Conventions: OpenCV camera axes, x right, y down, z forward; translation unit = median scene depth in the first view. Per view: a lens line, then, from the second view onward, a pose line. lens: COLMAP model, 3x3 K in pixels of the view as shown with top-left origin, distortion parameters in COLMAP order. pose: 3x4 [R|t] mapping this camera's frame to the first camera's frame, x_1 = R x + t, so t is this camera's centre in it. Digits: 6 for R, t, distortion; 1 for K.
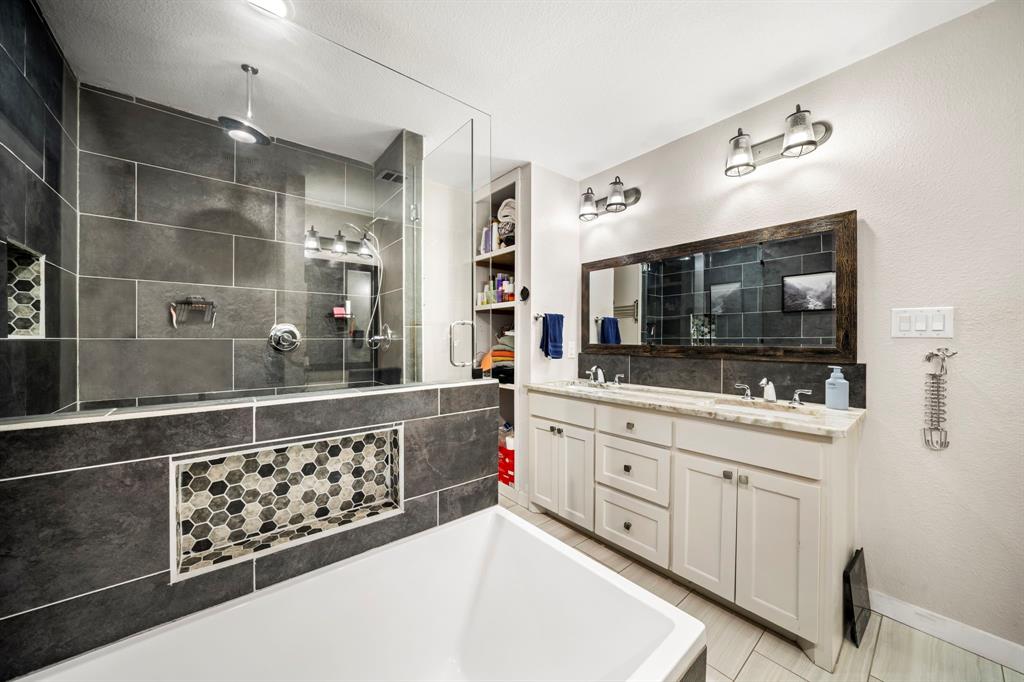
lens RADIAL K [[361.9, 0, 512.0], [0, 361.9, 341.0], [0, 0, 1]] dist [-0.028165, 0.005031]
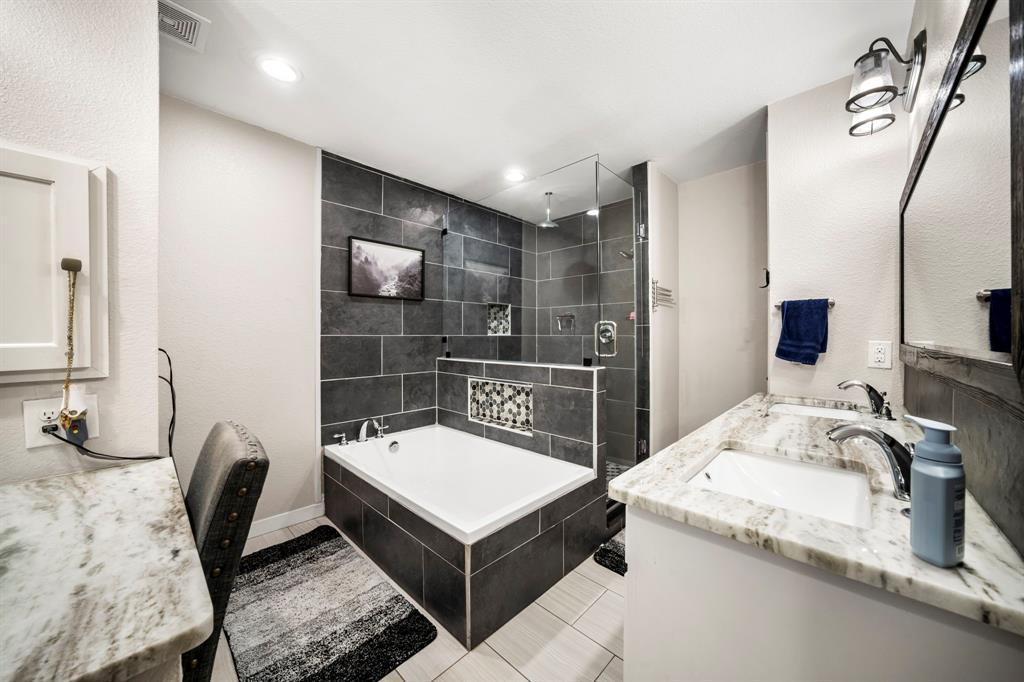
lens RADIAL K [[361.9, 0, 512.0], [0, 361.9, 341.0], [0, 0, 1]] dist [-0.028165, 0.005031]
pose [[0.113555, 0.011950, -0.993460, 1.504599], [-0.008001, 0.999906, 0.011113, 0.004188], [0.993499, 0.006687, 0.113640, 0.763193]]
